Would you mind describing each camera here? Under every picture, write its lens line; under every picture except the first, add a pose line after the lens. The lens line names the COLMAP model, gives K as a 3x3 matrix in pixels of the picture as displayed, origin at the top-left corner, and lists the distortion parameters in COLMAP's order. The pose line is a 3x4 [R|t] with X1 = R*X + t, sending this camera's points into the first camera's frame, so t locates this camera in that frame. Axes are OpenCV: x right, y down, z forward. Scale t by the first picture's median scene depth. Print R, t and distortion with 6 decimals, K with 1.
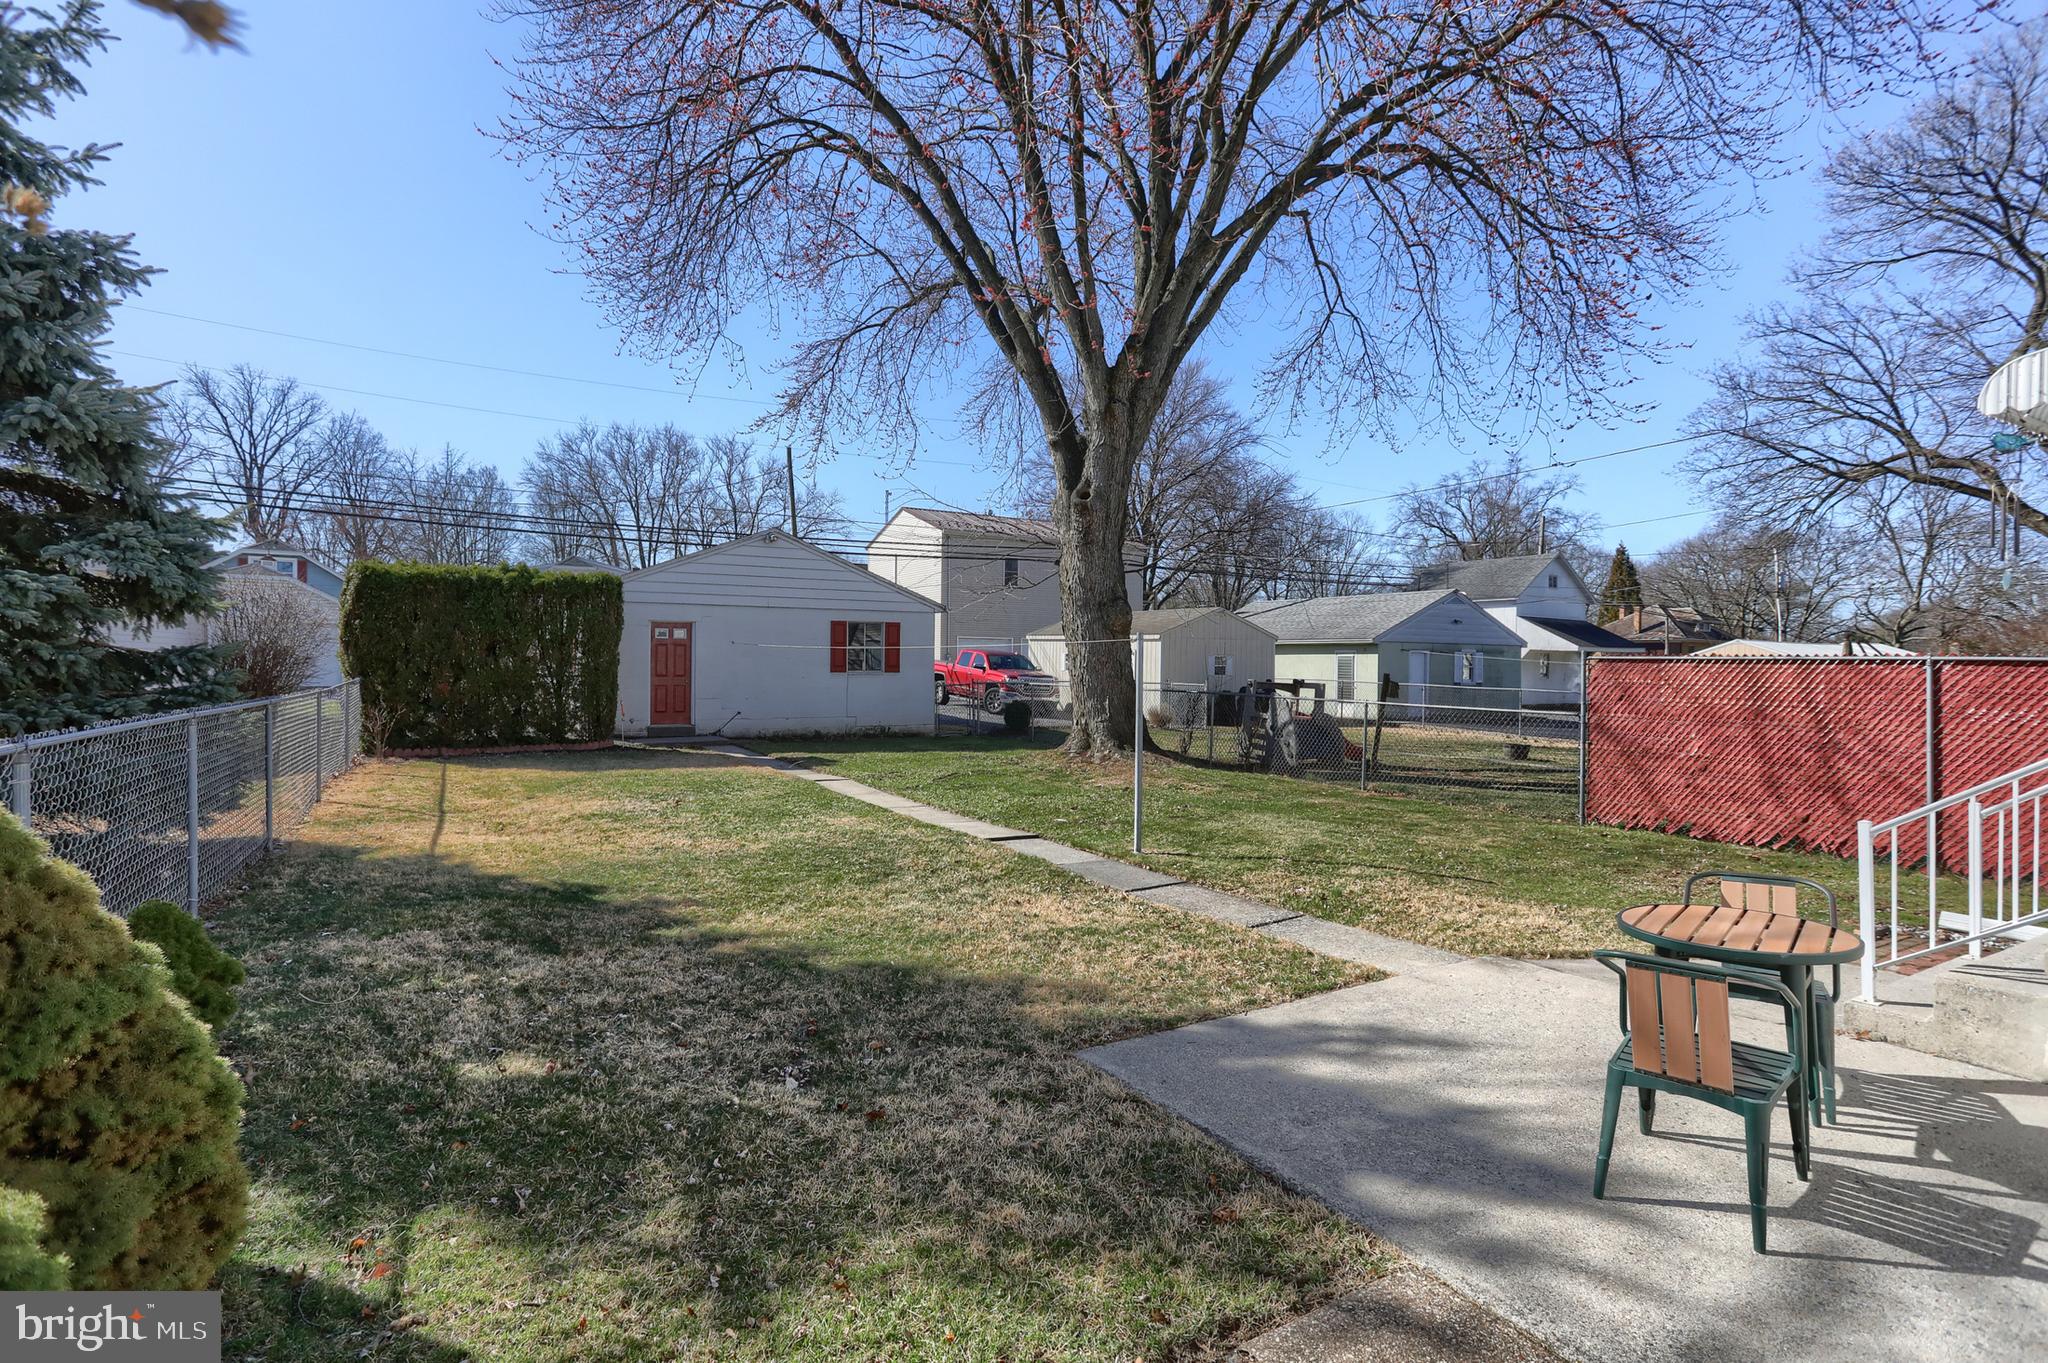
lens RADIAL K [[1006.4, 0, 1009.7], [0, 1006.4, 666.4], [0, 0, 1]] dist [-0.027390, 0.001445]
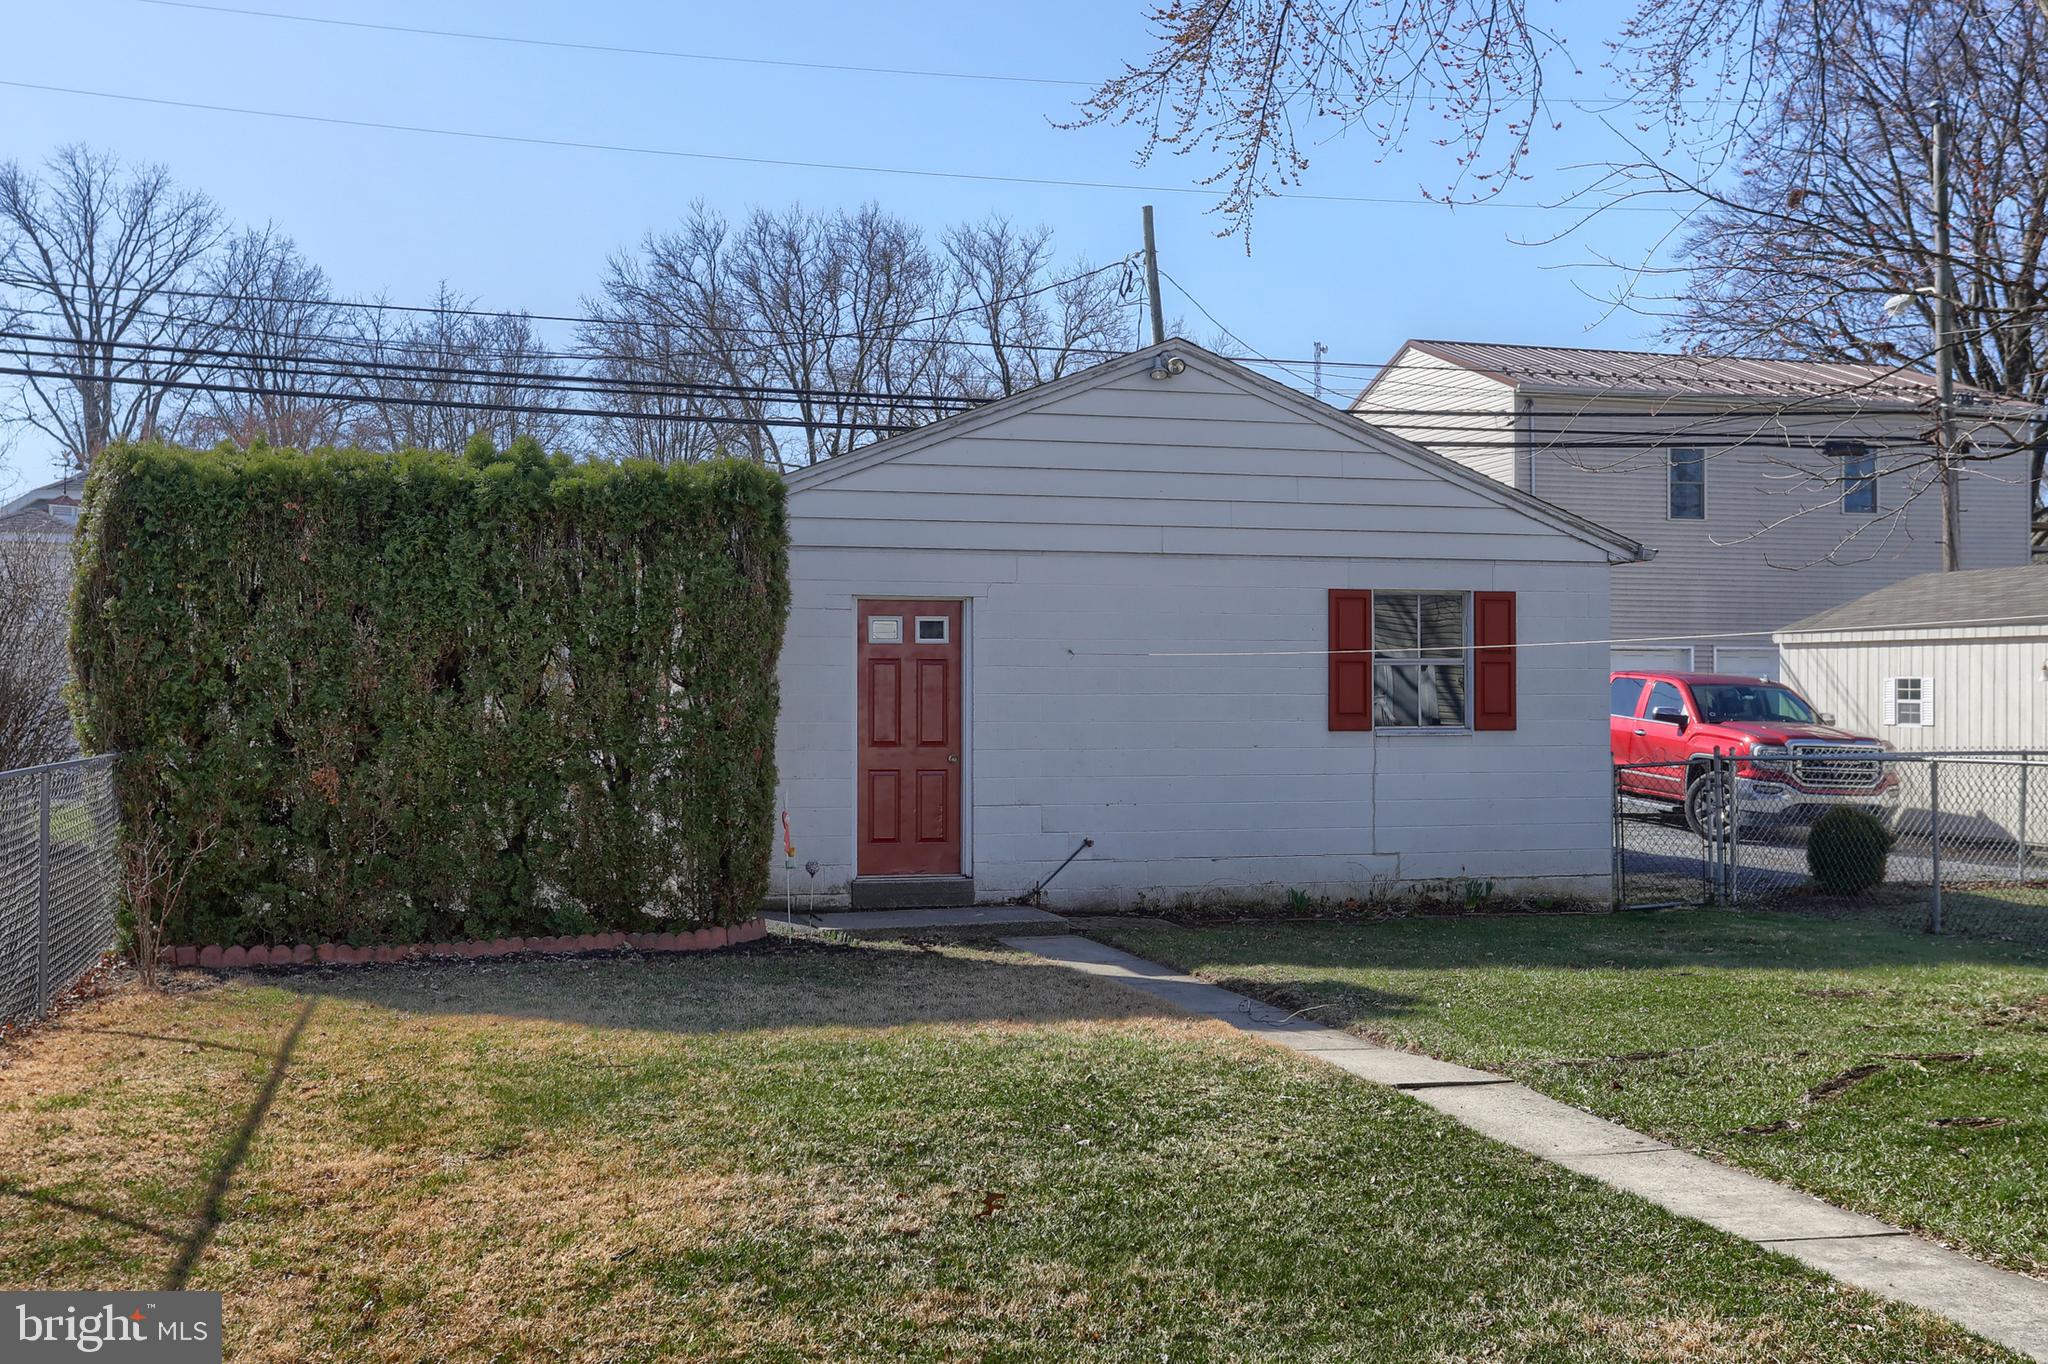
lens RADIAL K [[1953.9, 0, 1026.5], [0, 1953.9, 689.7], [0, 0, 1]] dist [-0.020188, 0.000000]
pose [[0.971055, -0.012848, -0.238510, -0.095874], [0.008379, 0.999770, -0.019741, 0.003285], [0.238709, 0.017171, 0.970939, 0.240236]]
